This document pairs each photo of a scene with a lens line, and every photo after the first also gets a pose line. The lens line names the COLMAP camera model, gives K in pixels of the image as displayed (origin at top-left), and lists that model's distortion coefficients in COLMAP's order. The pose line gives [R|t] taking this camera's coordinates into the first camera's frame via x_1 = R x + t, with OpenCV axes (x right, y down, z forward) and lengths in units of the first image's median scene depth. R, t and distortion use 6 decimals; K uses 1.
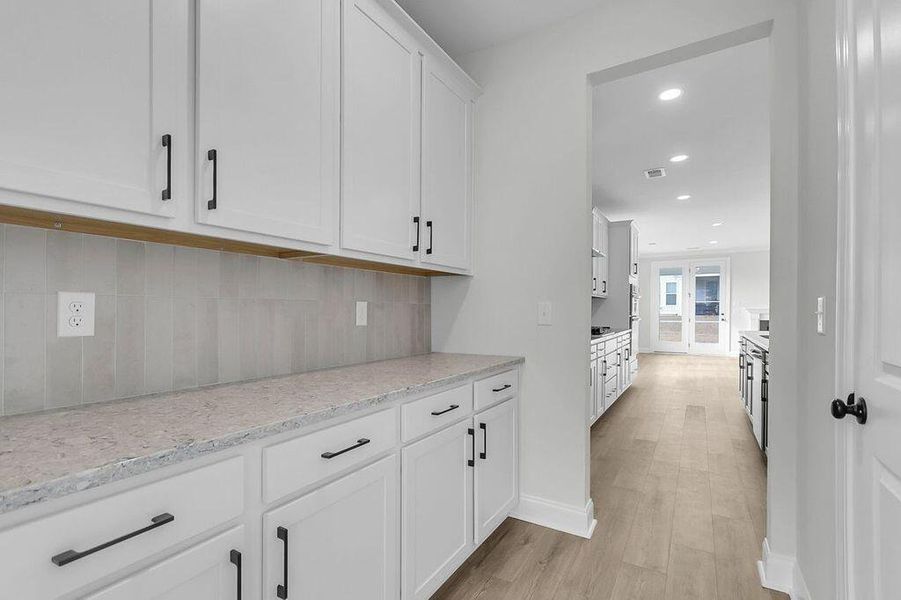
lens RADIAL K [[416.1, 0, 452.4], [0, 416.1, 313.2], [0, 0, 1]] dist [0.000310, -0.000293]
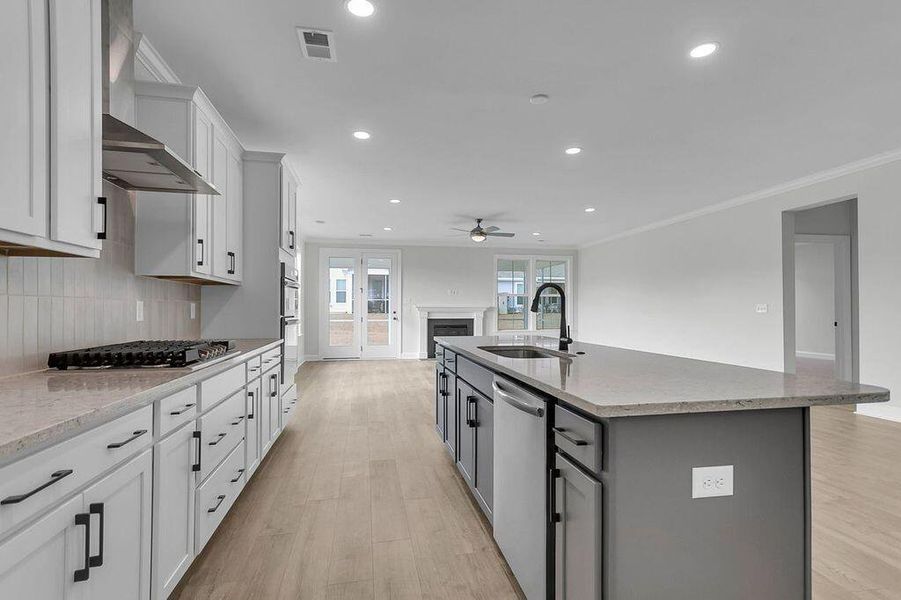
lens RADIAL K [[444.6, 0, 449.9], [0, 444.6, 307.4], [0, 0, 1]] dist [0.011465, 0.001634]
pose [[0.749066, 0.002499, 0.662490, 0.107802], [0.003916, 0.999959, -0.008200, -0.000142], [-0.662483, 0.008737, 0.749026, 0.211445]]
